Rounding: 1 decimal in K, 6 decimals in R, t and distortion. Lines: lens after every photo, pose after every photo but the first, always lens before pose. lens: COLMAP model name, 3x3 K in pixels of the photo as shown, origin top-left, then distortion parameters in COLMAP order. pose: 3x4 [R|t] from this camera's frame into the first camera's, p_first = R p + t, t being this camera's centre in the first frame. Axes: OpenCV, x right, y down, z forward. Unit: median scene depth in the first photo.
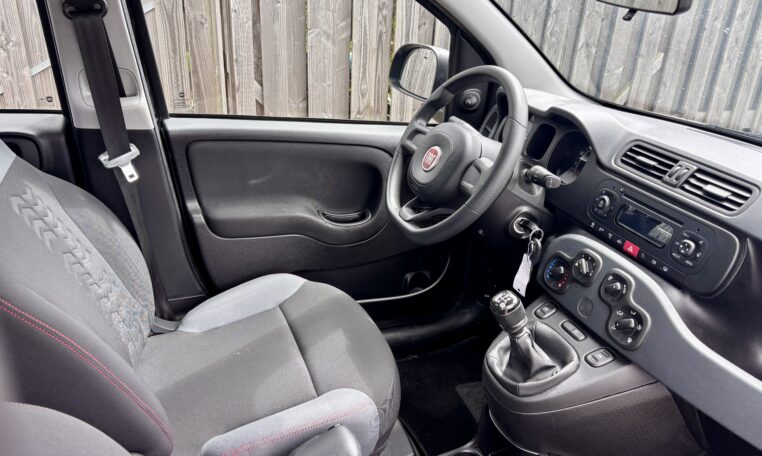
lens RADIAL K [[581.9, 0, 383.3], [0, 581.9, 237.1], [0, 0, 1]] dist [0.015901, 0.003360]
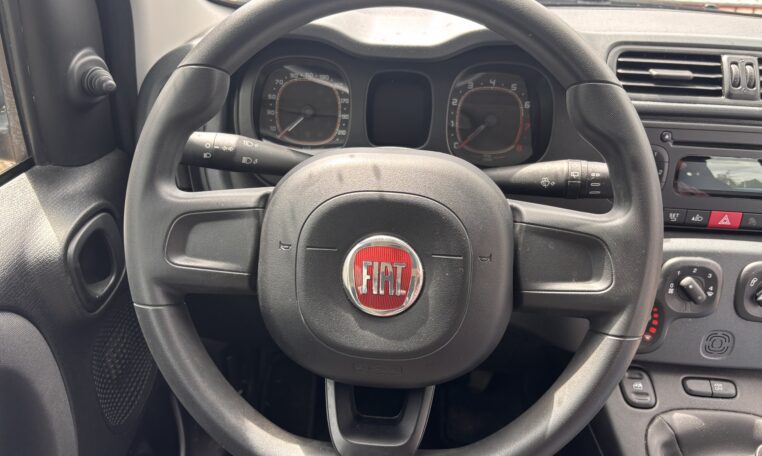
lens RADIAL K [[592.8, 0, 381.0], [0, 592.8, 228.0], [0, 0, 1]] dist [0.036007, -0.062474]
pose [[0.445997, -0.512702, 0.733637, -0.179964], [0.396477, 0.848038, 0.351621, -0.322851], [-0.802429, 0.134049, 0.581497, 0.920597]]
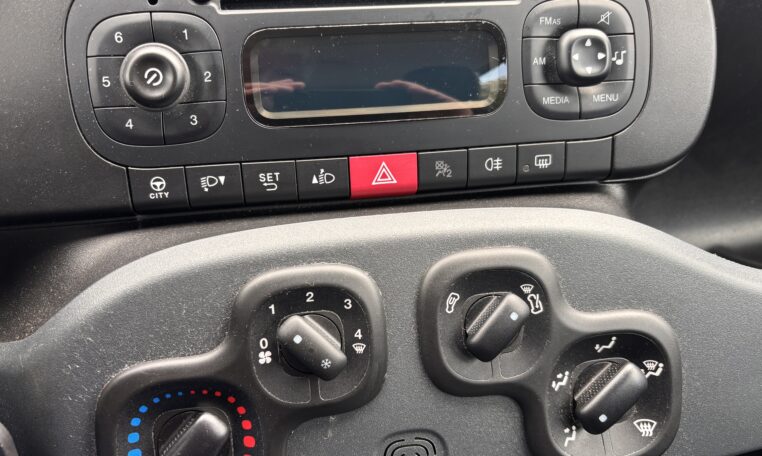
lens RADIAL K [[666.6, 0, 381.0], [0, 666.6, 228.0], [0, 0, 1]] dist [0.004962, -0.004510]
pose [[0.227826, -0.474280, 0.850385, 0.155780], [0.455623, 0.823766, 0.337368, -0.061436], [-0.860525, 0.310594, 0.403768, 0.879120]]
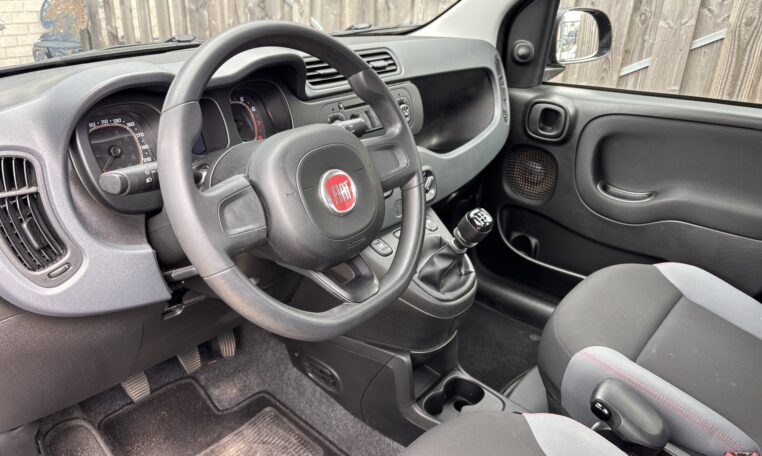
lens RADIAL K [[592.8, 0, 381.0], [0, 592.8, 228.0], [0, 0, 1]] dist [0.036007, -0.062474]
pose [[-0.473942, -0.457422, 0.752425, -0.475980], [0.305782, 0.715818, 0.627775, -0.551025], [-0.825758, 0.527607, -0.199385, 1.281055]]
